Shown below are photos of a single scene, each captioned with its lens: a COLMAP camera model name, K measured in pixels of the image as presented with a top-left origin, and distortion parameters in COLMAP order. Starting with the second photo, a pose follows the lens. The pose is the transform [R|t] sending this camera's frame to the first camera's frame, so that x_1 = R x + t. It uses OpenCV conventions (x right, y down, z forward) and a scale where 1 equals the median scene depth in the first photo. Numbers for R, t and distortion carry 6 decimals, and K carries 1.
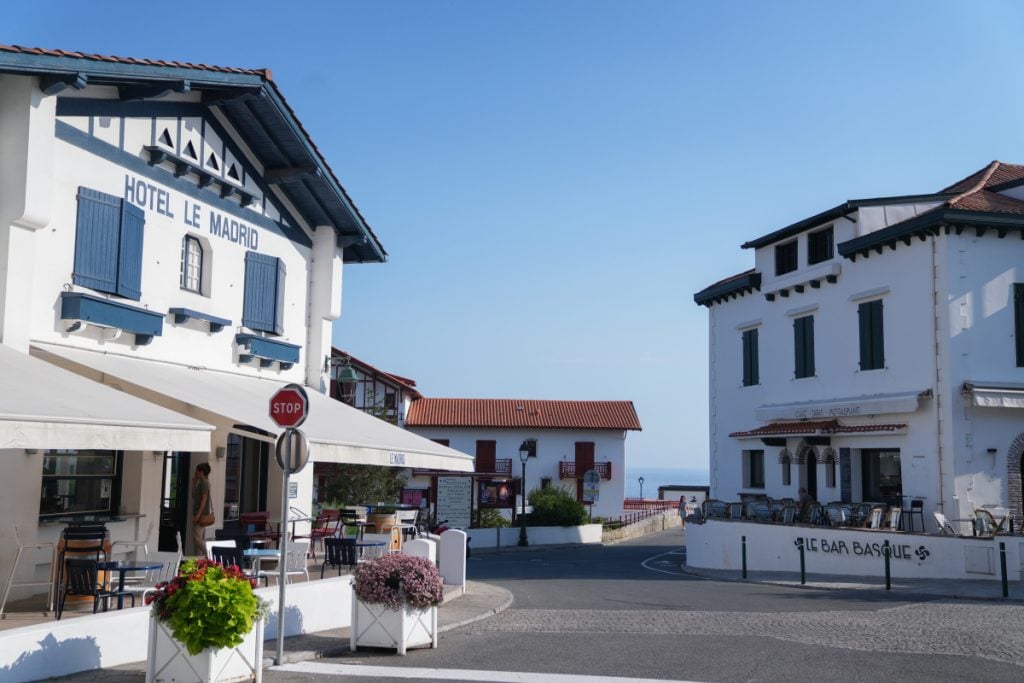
lens RADIAL K [[1085.4, 0, 512.0], [0, 1085.4, 341.5], [0, 0, 1]] dist [0.002051, 0.003919]
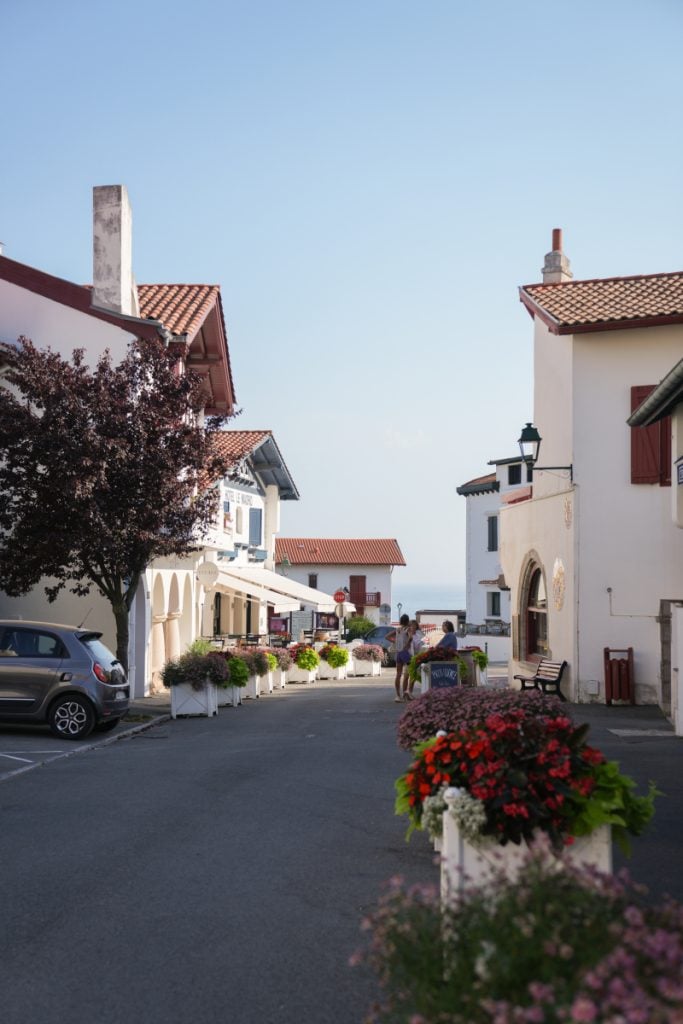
lens RADIAL K [[1434.6, 0, 341.5], [0, 1434.6, 512.0], [0, 0, 1]] dist [0.017809, 0.053375]
pose [[0.994759, -0.004840, 0.102133, -0.208545], [-0.002048, 0.997736, 0.067225, -0.154245], [-0.102227, -0.067082, 0.992497, -1.030026]]
